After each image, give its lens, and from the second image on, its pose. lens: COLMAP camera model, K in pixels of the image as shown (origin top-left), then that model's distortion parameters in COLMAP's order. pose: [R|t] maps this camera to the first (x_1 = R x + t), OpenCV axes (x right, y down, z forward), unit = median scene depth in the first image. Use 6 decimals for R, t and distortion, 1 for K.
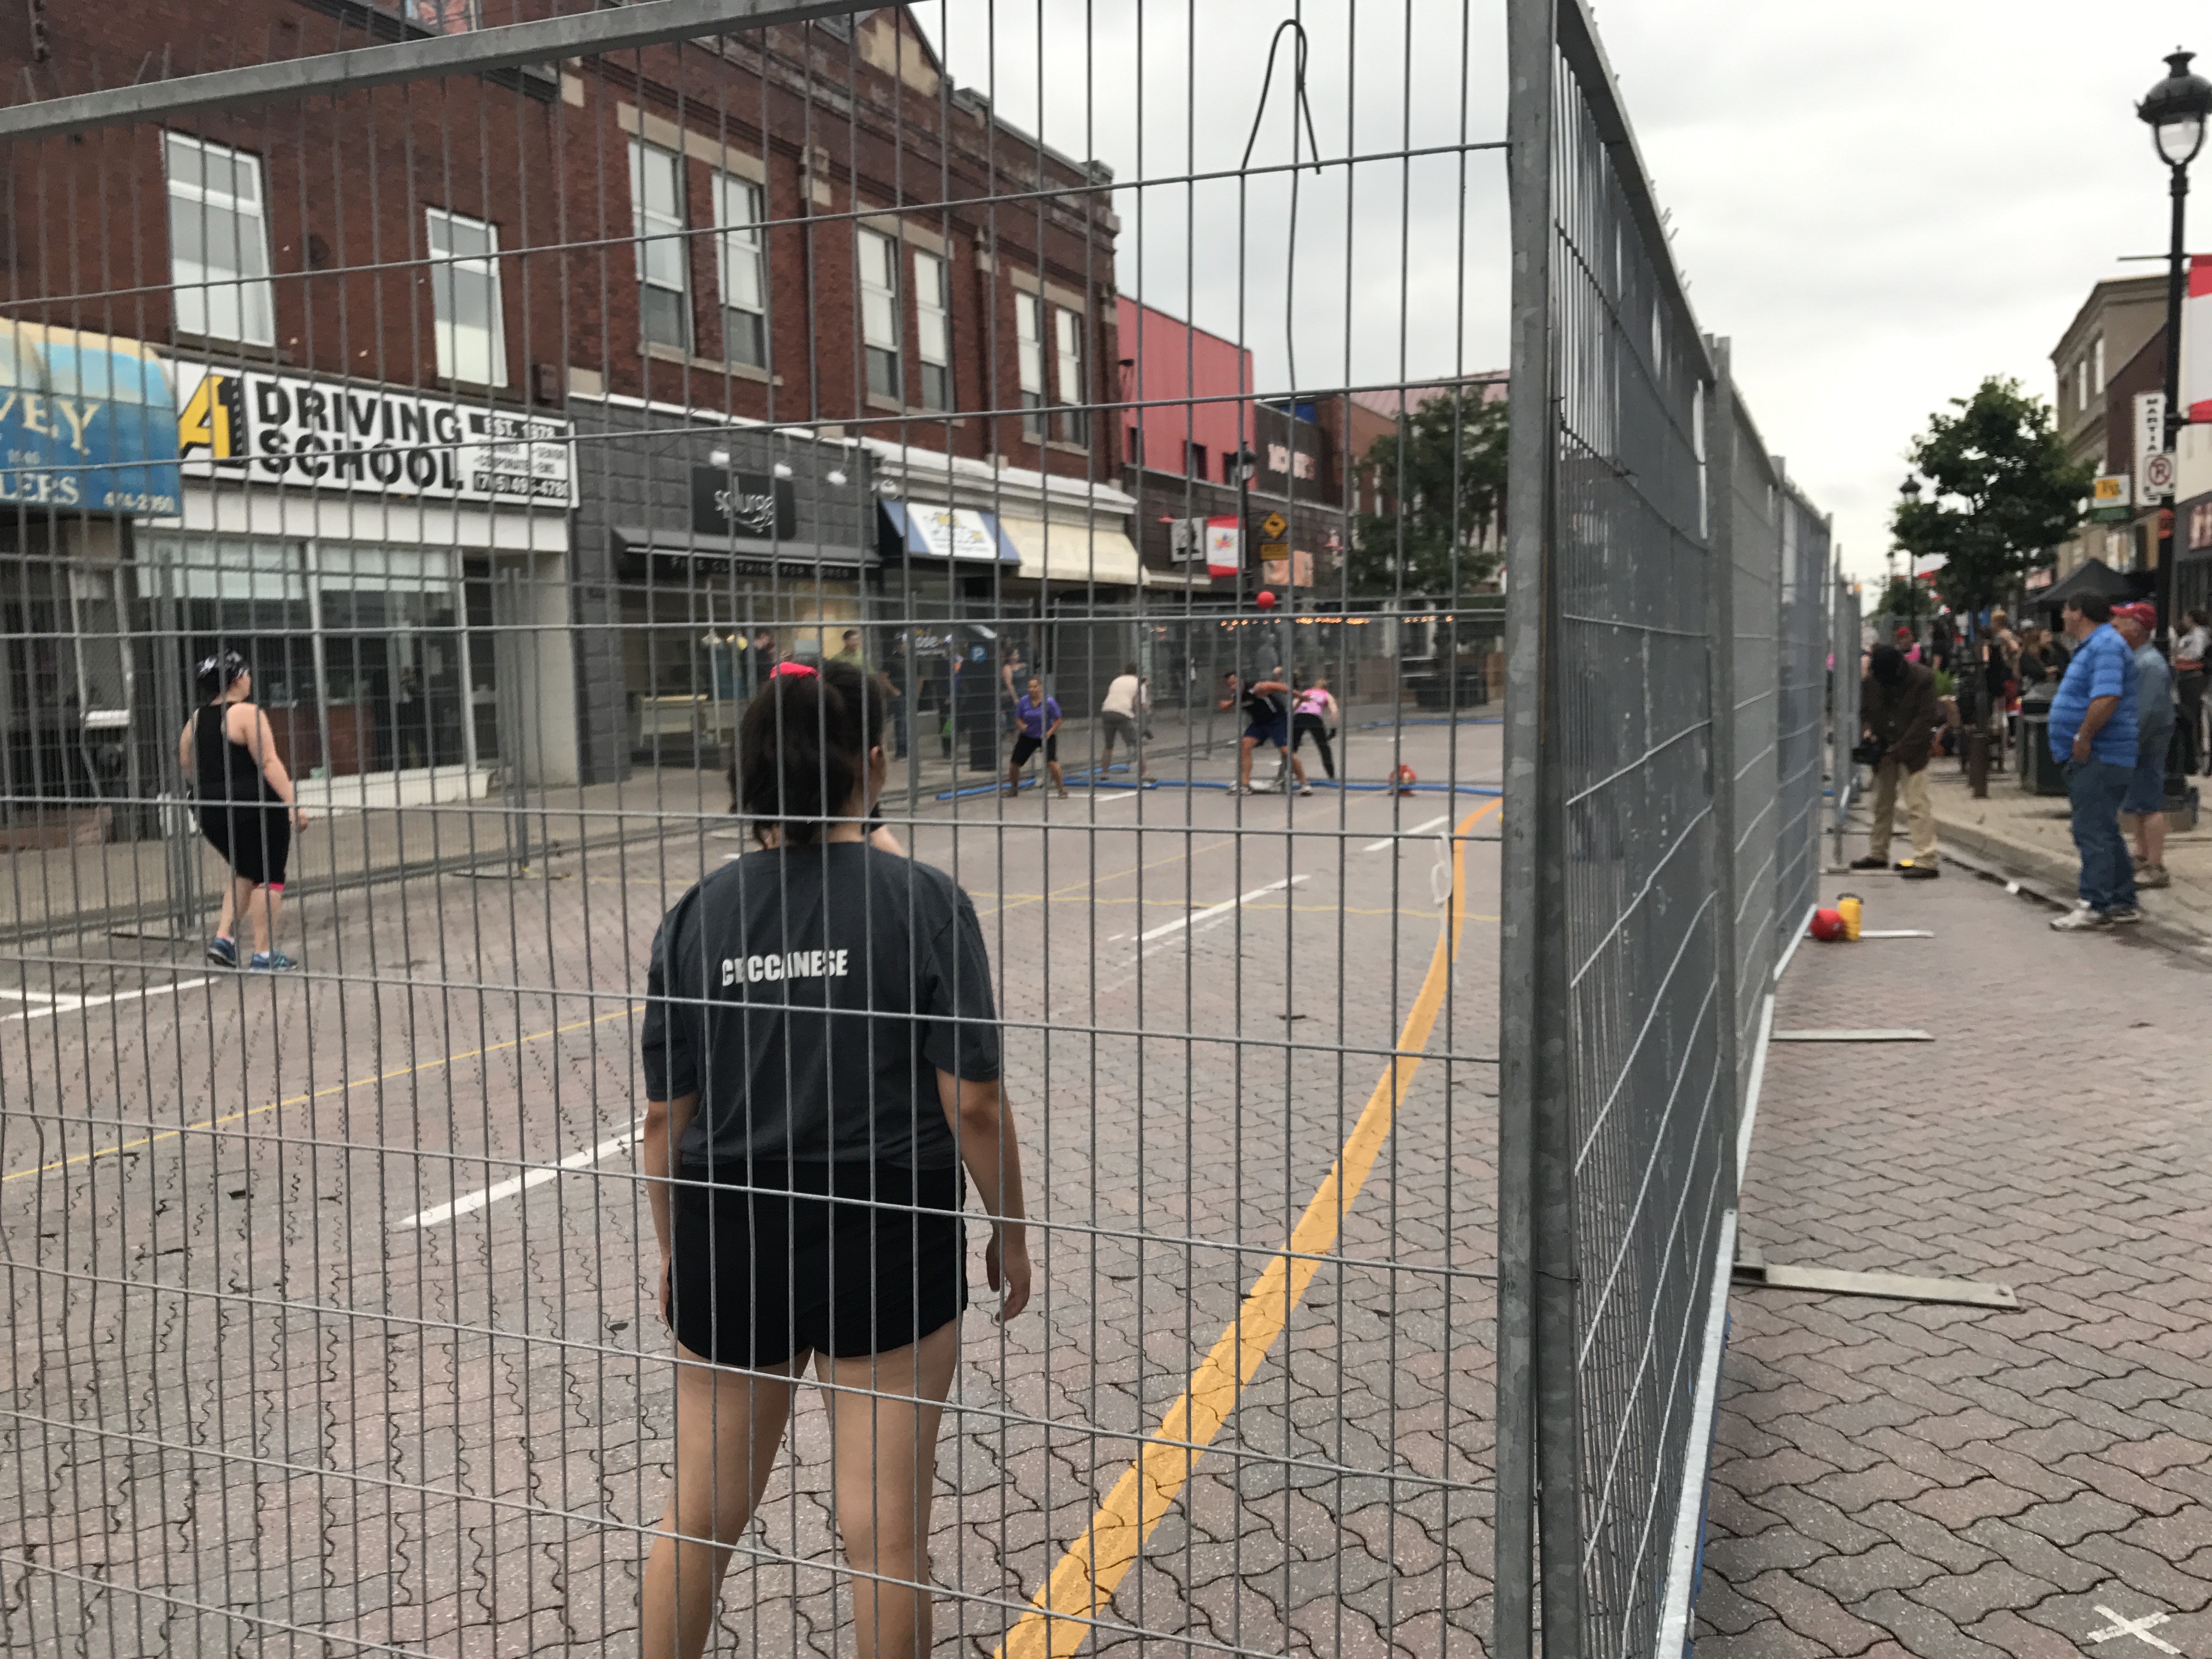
lens RADIAL K [[1817.5, 0, 1106.0], [0, 1817.5, 829.5], [0, 0, 1]] dist [-0.032945, 0.069759]
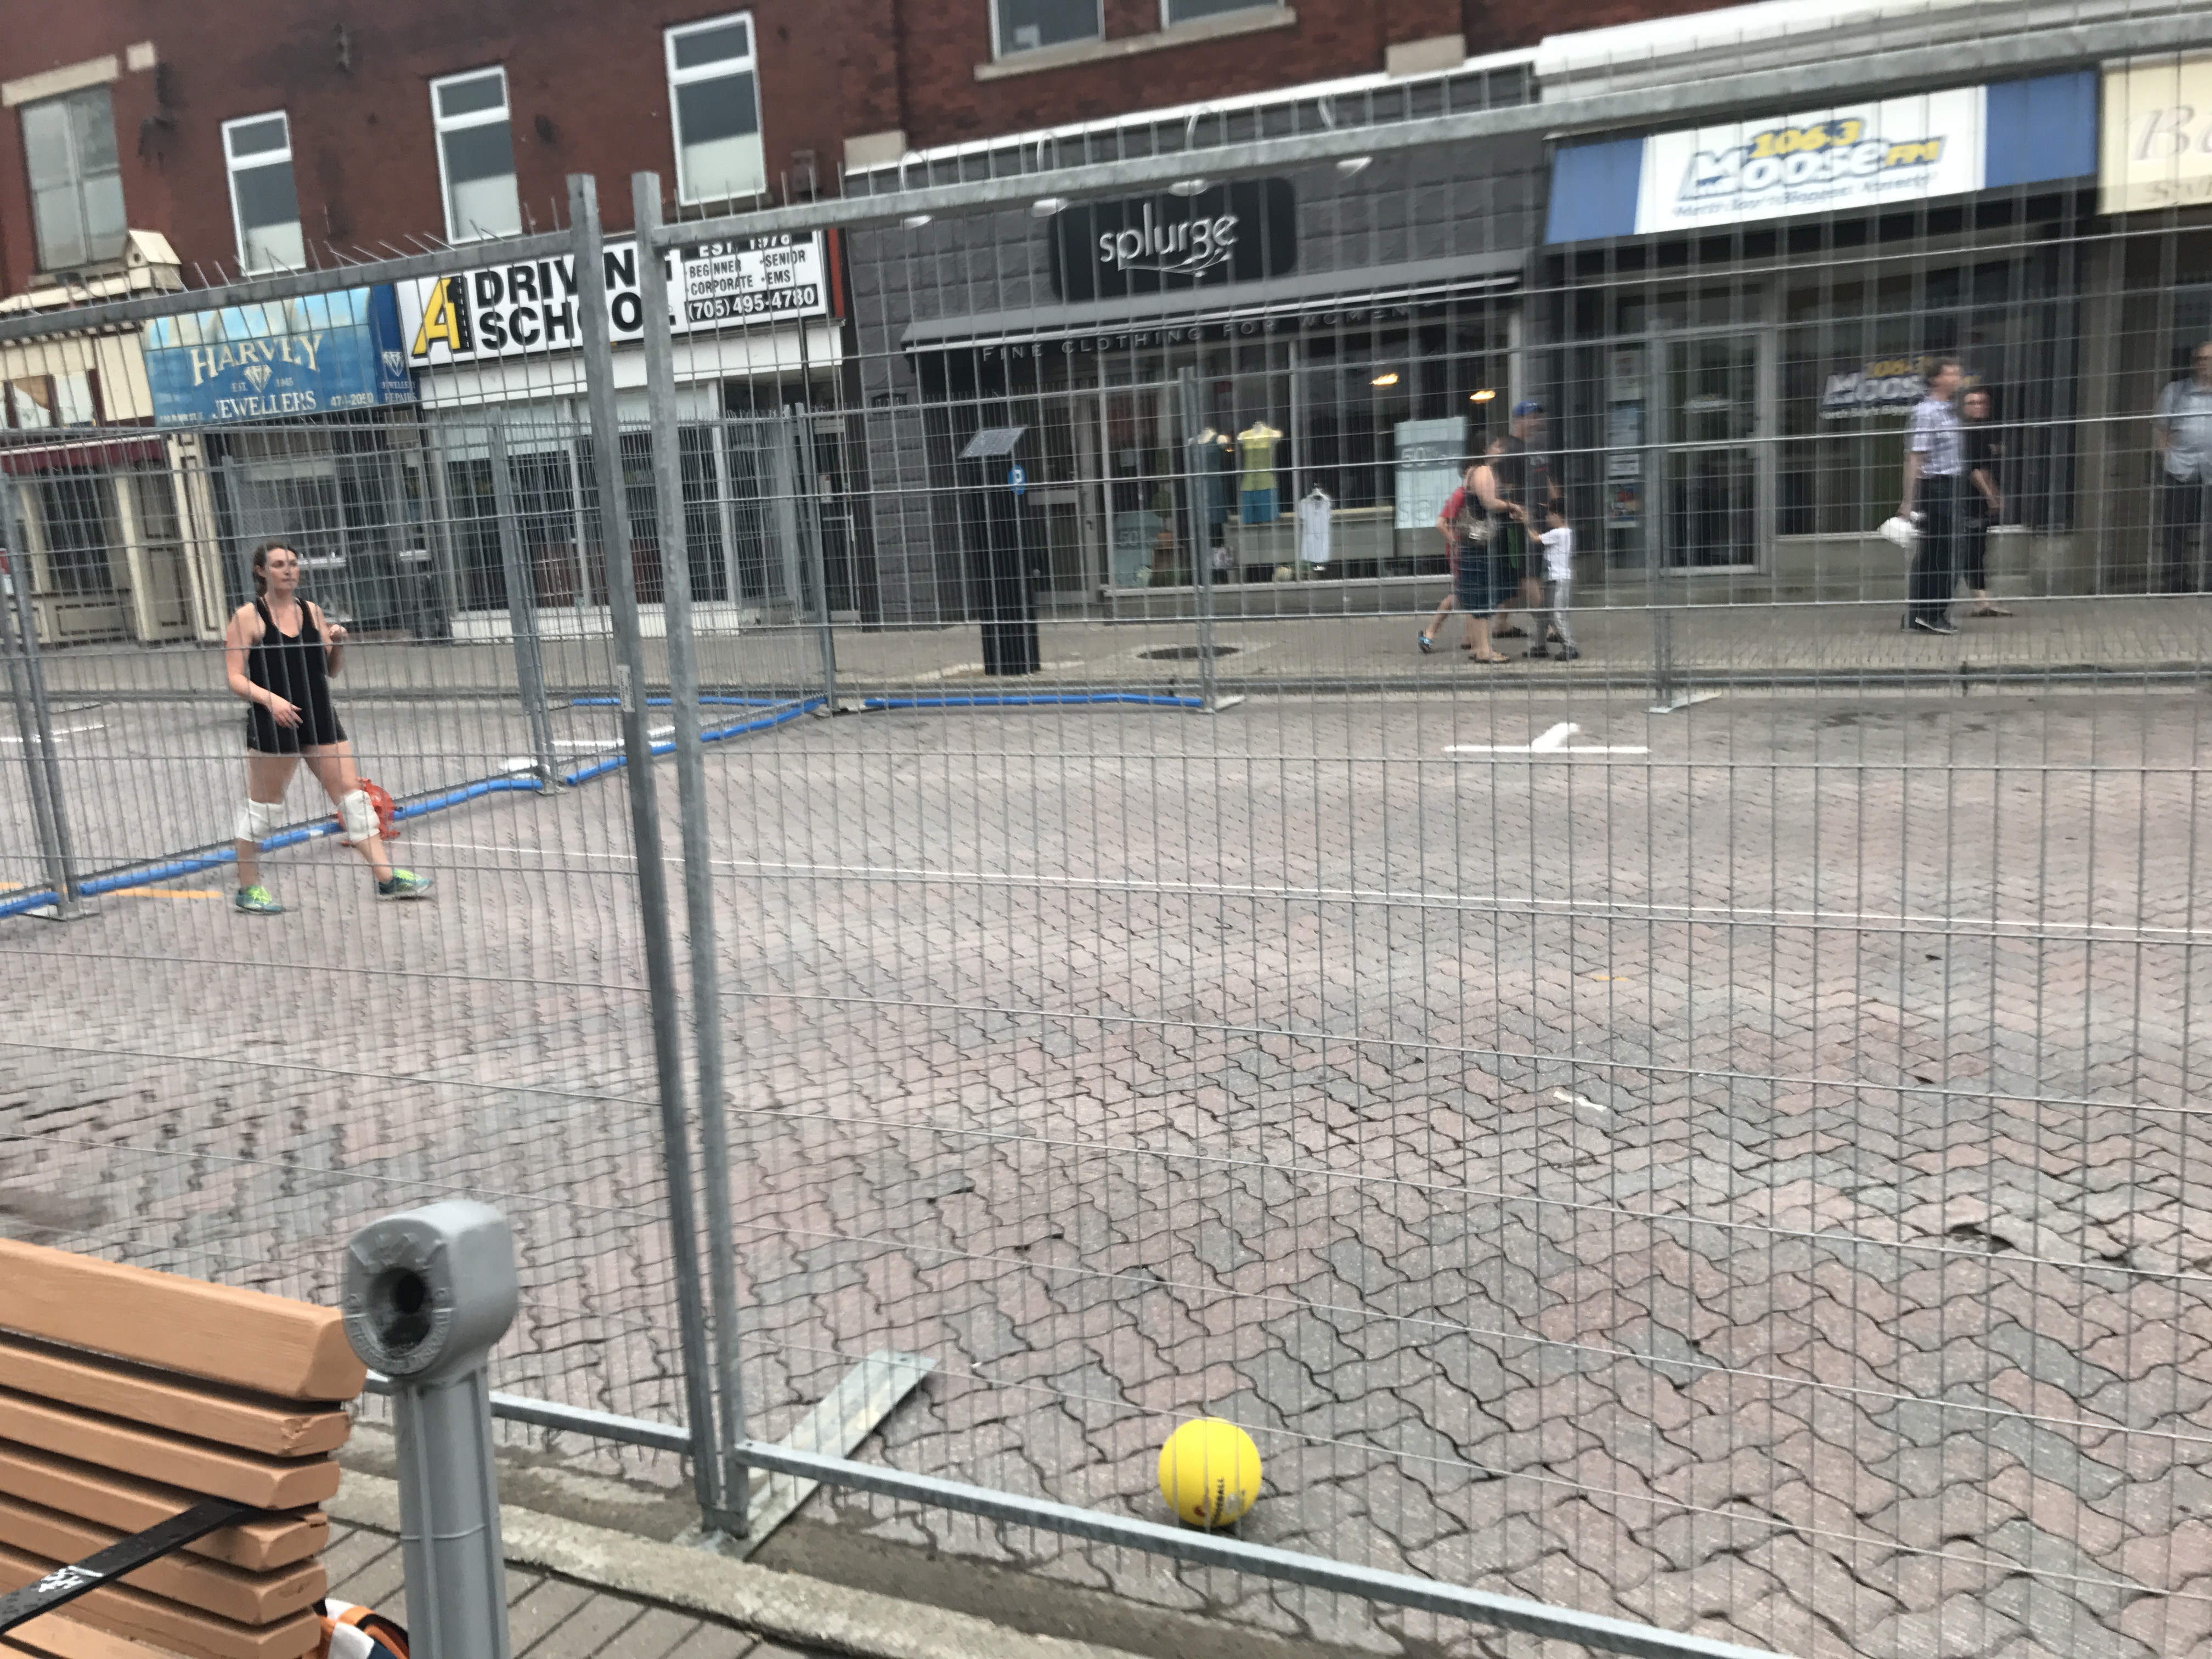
lens RADIAL K [[1817.5, 0, 1106.0], [0, 1817.5, 829.5], [0, 0, 1]] dist [-0.032945, 0.069759]
pose [[-0.076914, 0.205441, -0.975642, 0.720477], [-0.038788, 0.977184, 0.208824, -0.149760], [0.996283, 0.053904, -0.067191, 1.470741]]
